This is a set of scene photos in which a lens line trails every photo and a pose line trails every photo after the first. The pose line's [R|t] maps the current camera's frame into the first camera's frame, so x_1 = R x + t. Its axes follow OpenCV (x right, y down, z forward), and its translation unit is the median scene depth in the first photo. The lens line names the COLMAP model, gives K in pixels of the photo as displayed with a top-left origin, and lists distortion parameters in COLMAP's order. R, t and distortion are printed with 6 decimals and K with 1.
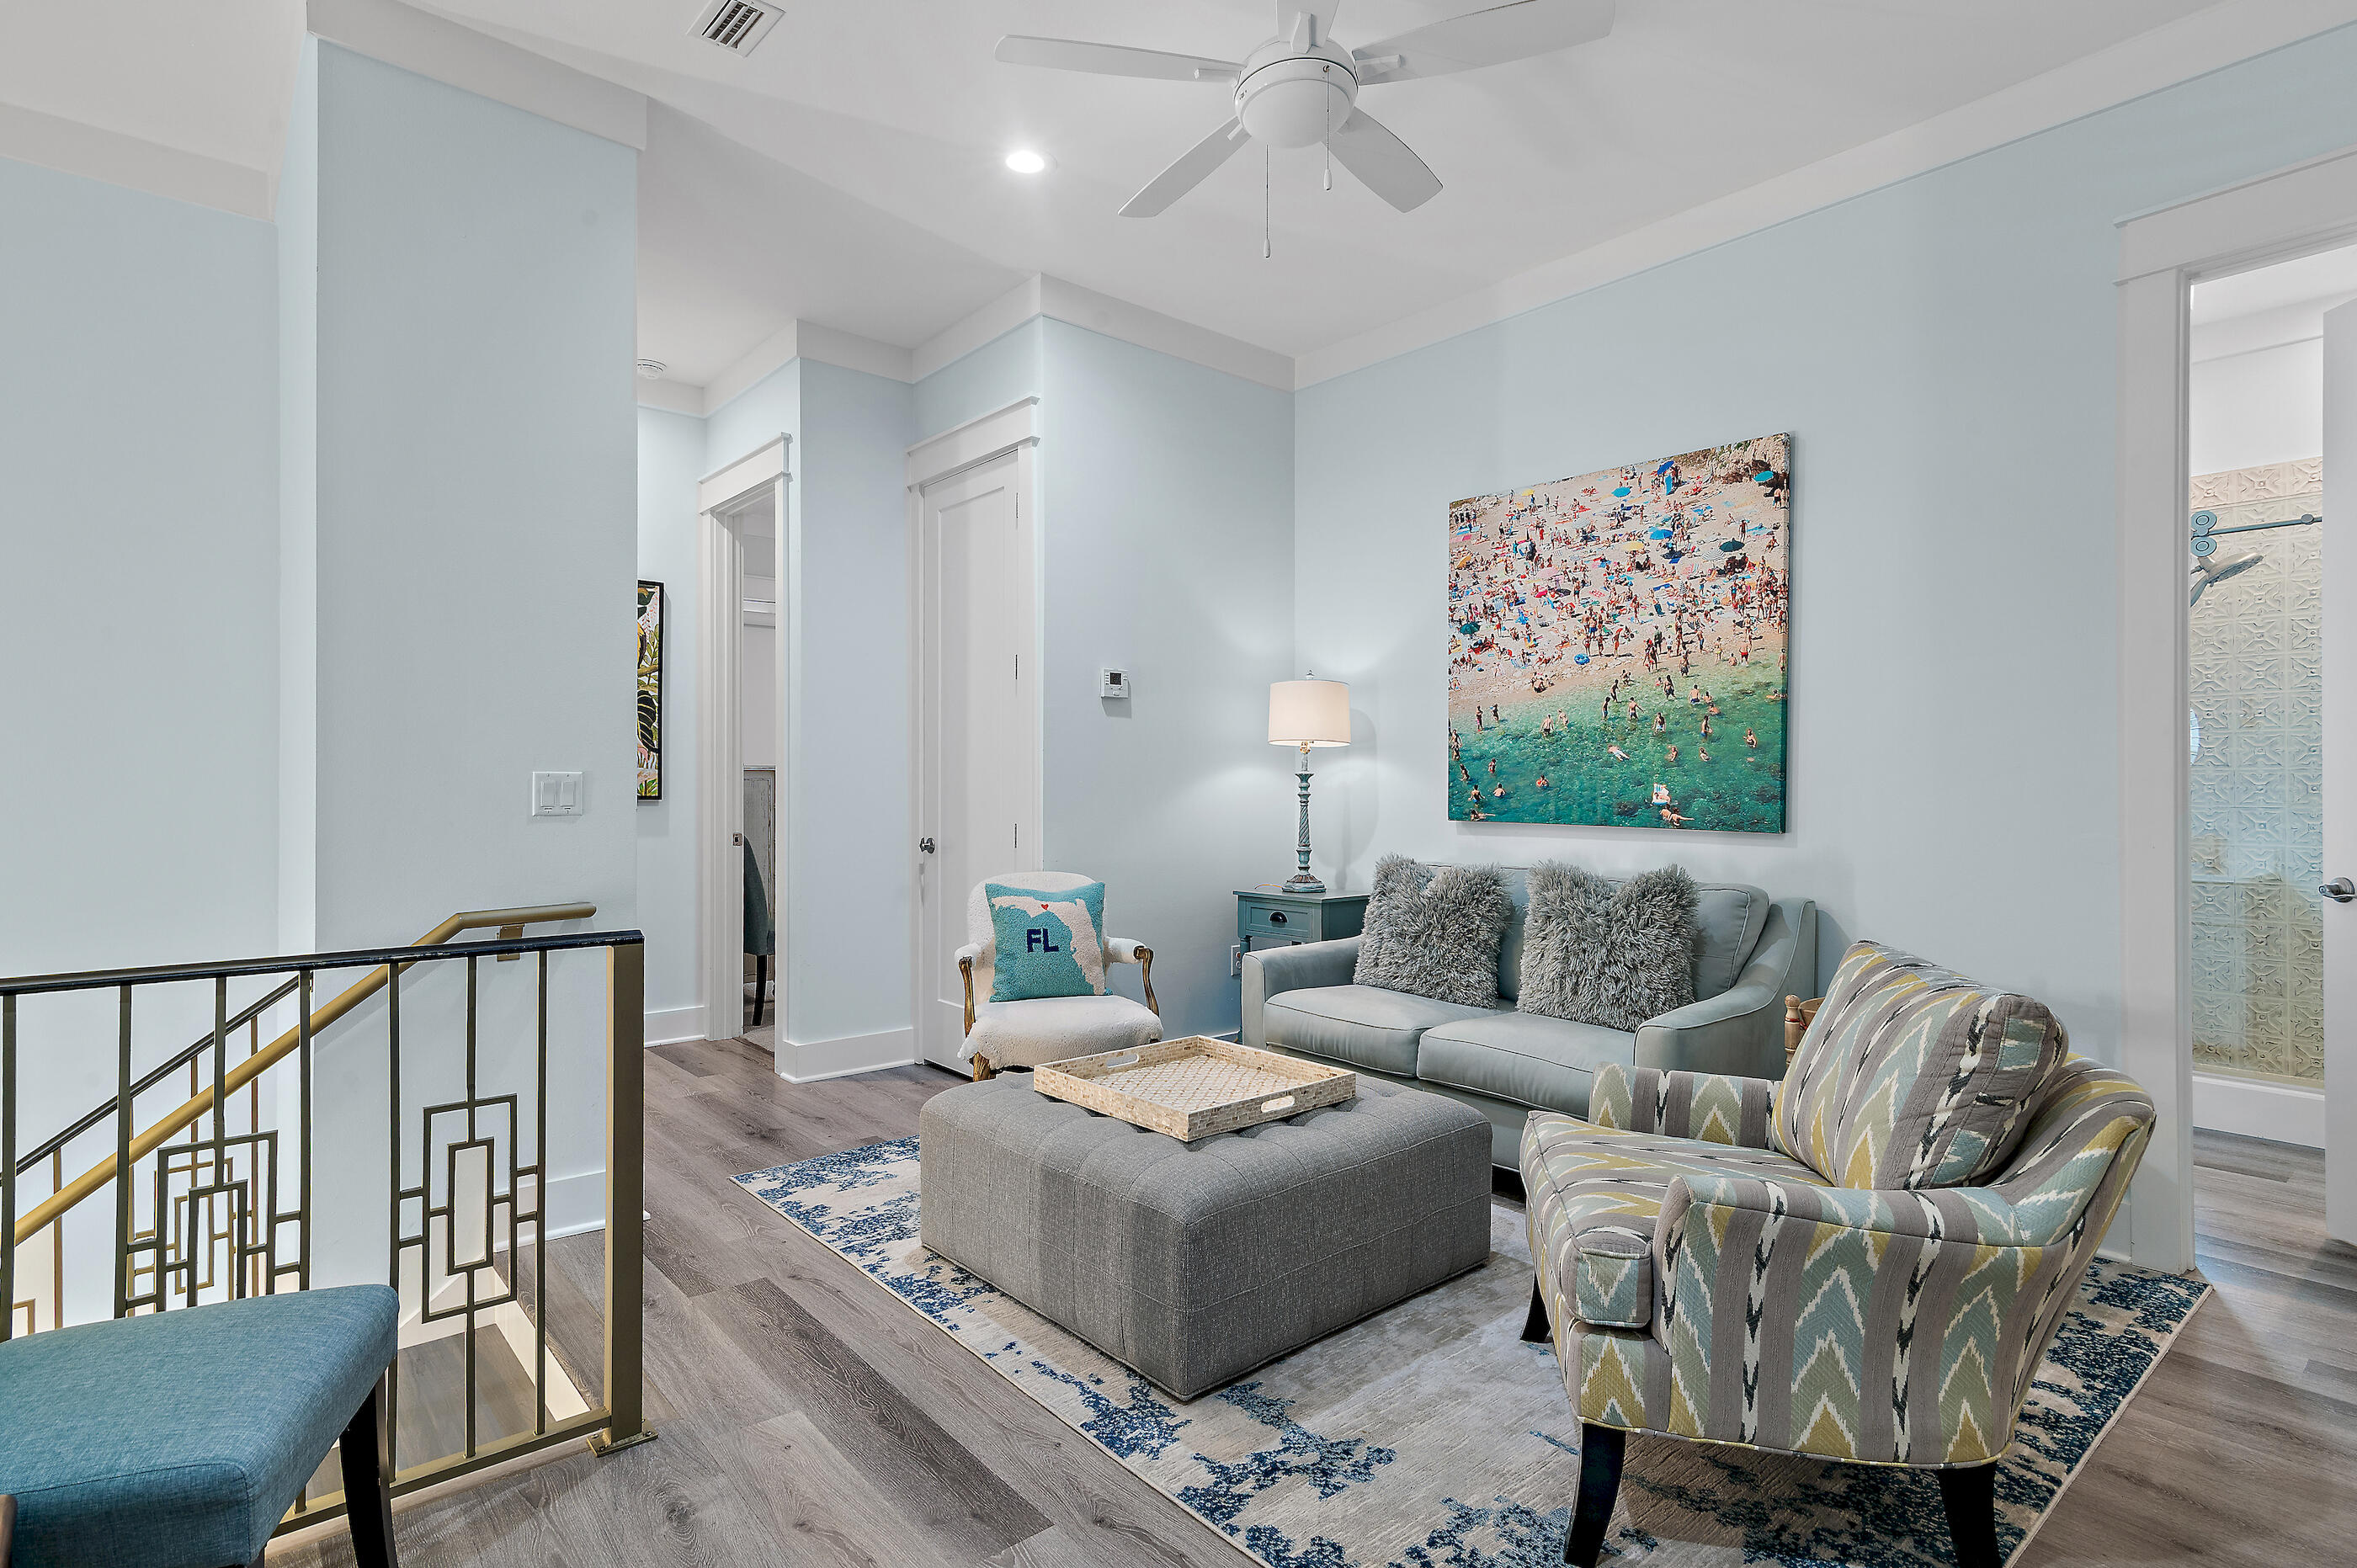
lens RADIAL K [[1182.8, 0, 1179.8], [0, 1182.8, 785.2], [0, 0, 1]] dist [0.025416, 0.000201]
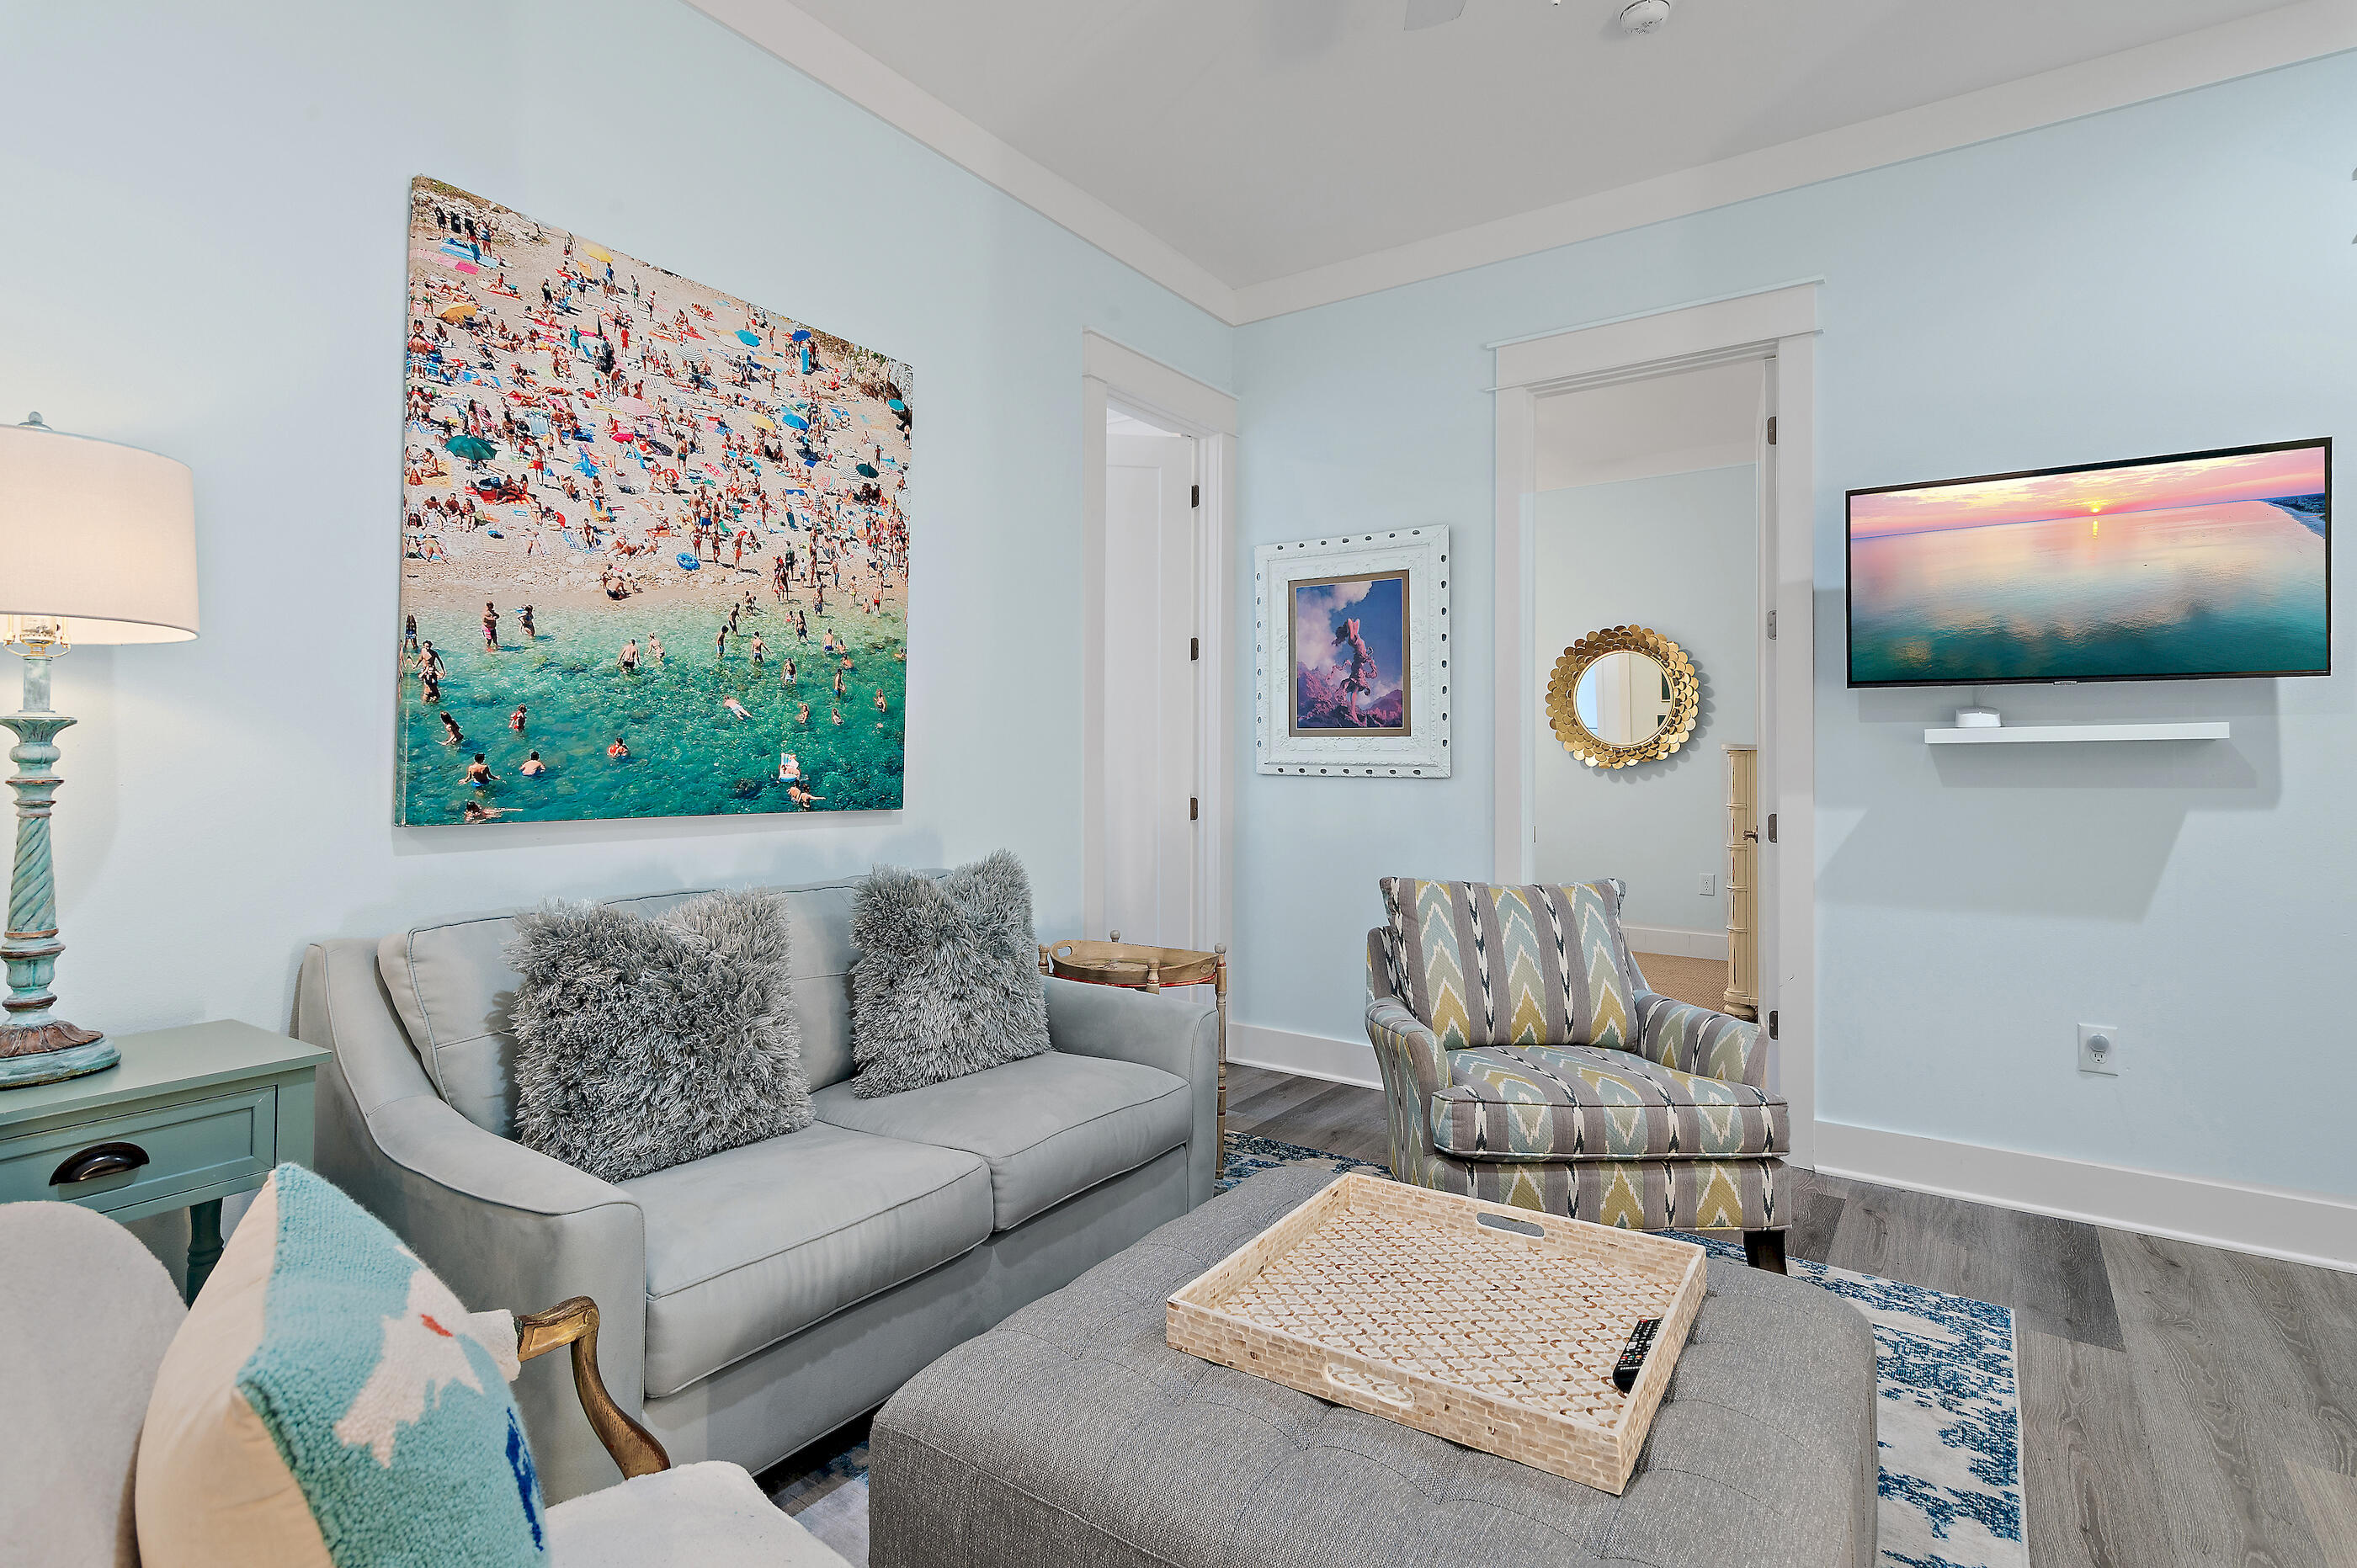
lens RADIAL K [[1182.8, 0, 1159.5], [0, 1182.8, 737.7], [0, 0, 1]] dist [0.025416, 0.000201]
pose [[-0.261275, 0.012841, 0.965179, -0.364562], [-0.003713, 0.999891, -0.014307, -0.001083], [-0.965257, -0.007322, -0.261199, 0.936641]]
